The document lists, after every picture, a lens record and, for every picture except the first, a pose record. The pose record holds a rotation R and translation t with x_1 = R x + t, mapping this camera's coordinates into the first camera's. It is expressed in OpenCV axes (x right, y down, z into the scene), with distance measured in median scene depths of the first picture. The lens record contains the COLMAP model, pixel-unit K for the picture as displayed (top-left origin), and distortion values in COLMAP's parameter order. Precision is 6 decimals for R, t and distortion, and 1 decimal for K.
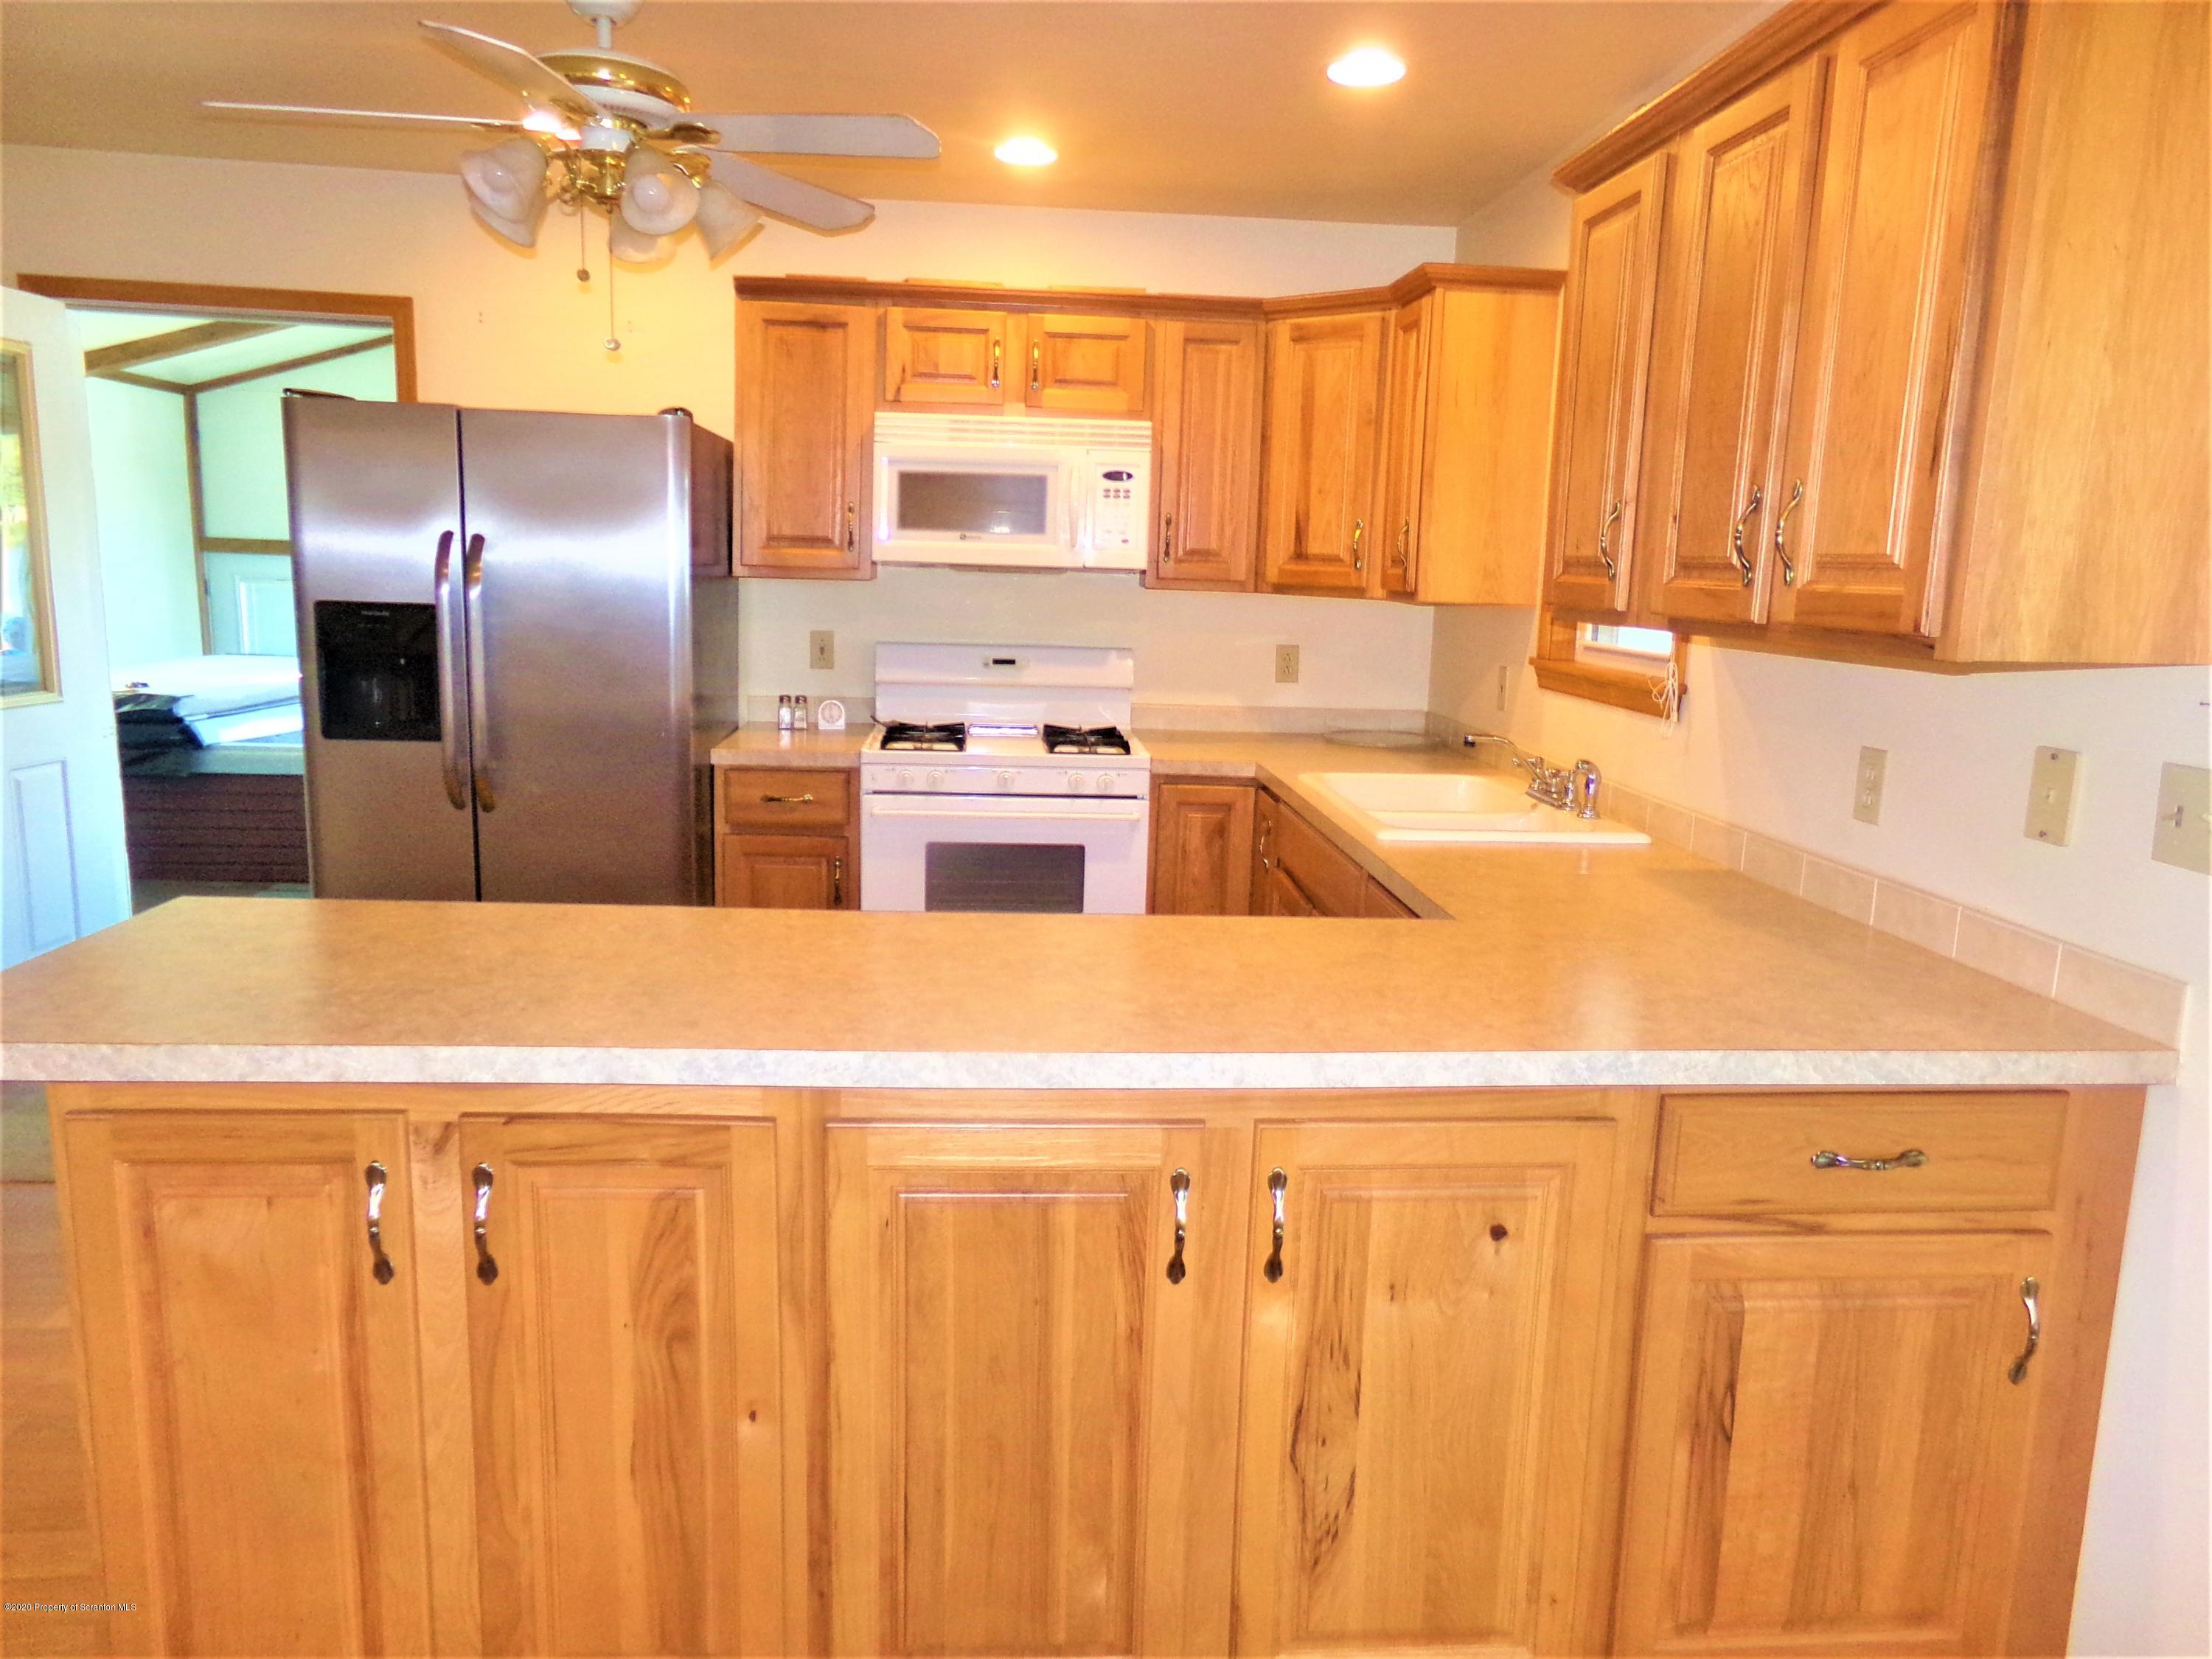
lens RADIAL K [[1509.1, 0, 1111.1], [0, 1509.1, 815.0], [0, 0, 1]] dist [-0.010824, 0.005868]
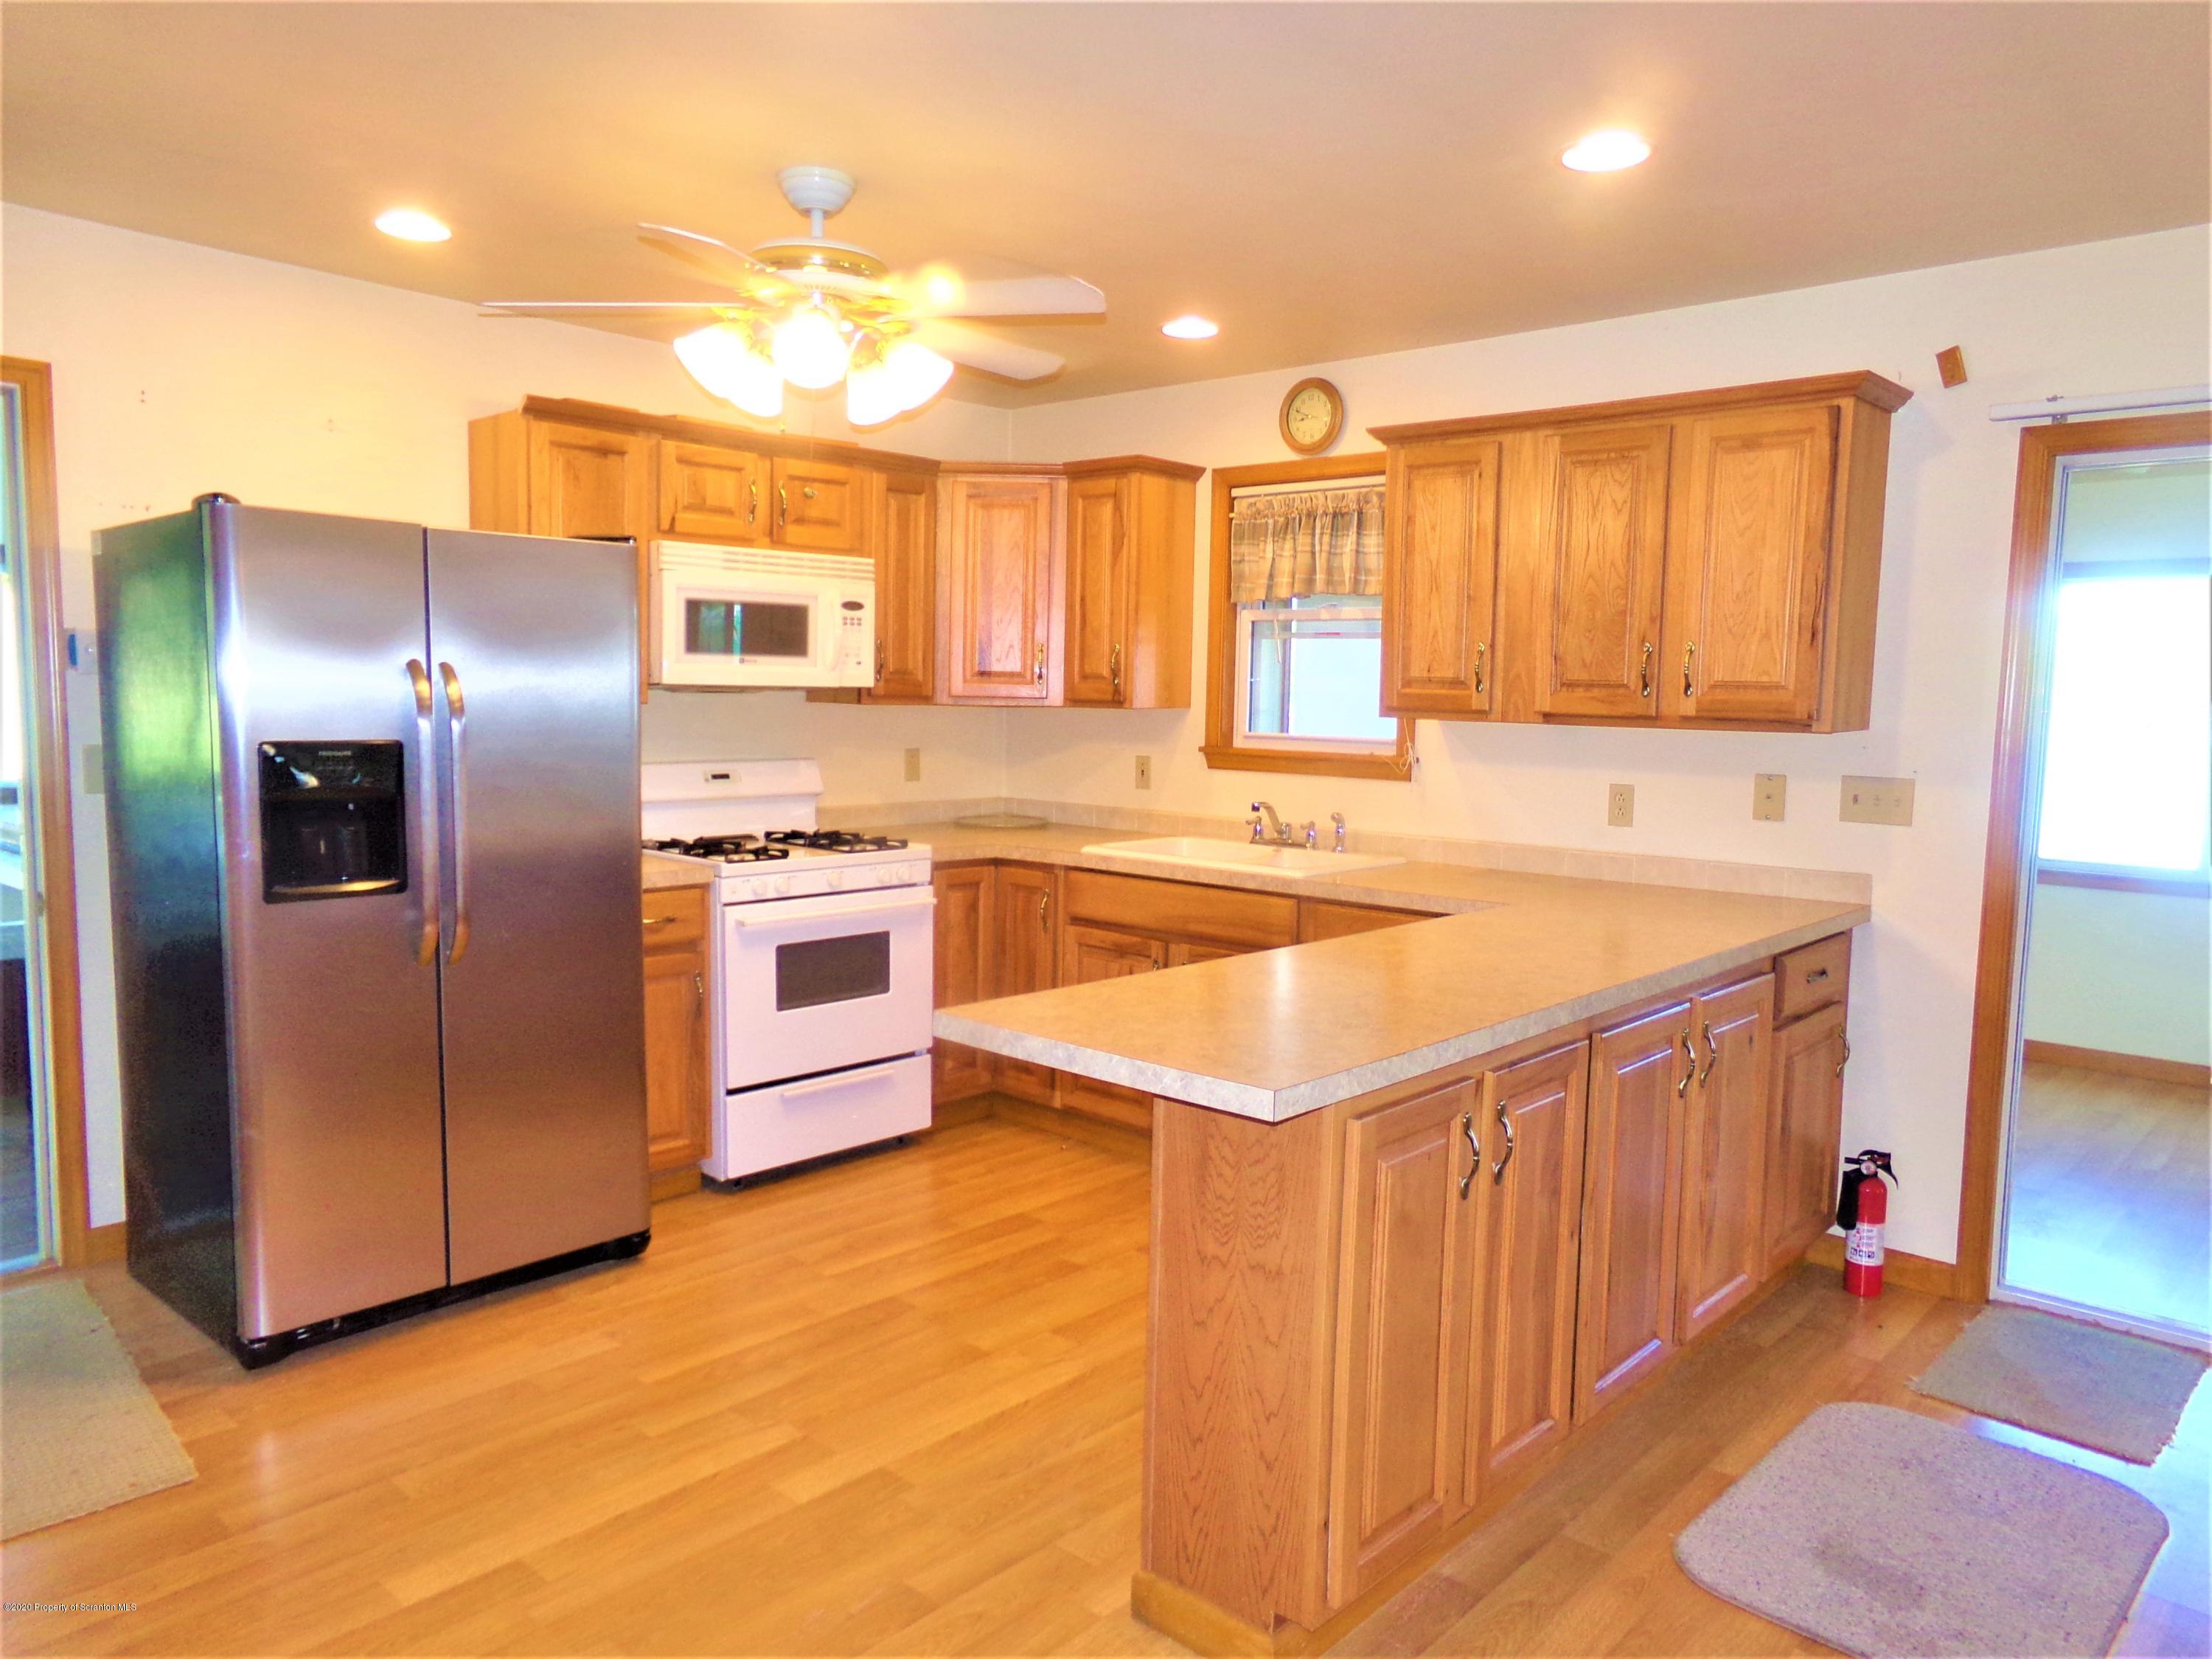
lens RADIAL K [[1509.1, 0, 1109.7], [0, 1509.1, 838.0], [0, 0, 1]] dist [-0.010824, 0.005868]
pose [[0.733683, -0.084565, 0.674210, -0.642956], [0.116812, 0.993151, -0.002547, -0.026583], [-0.669376, 0.080625, 0.738536, 0.050157]]
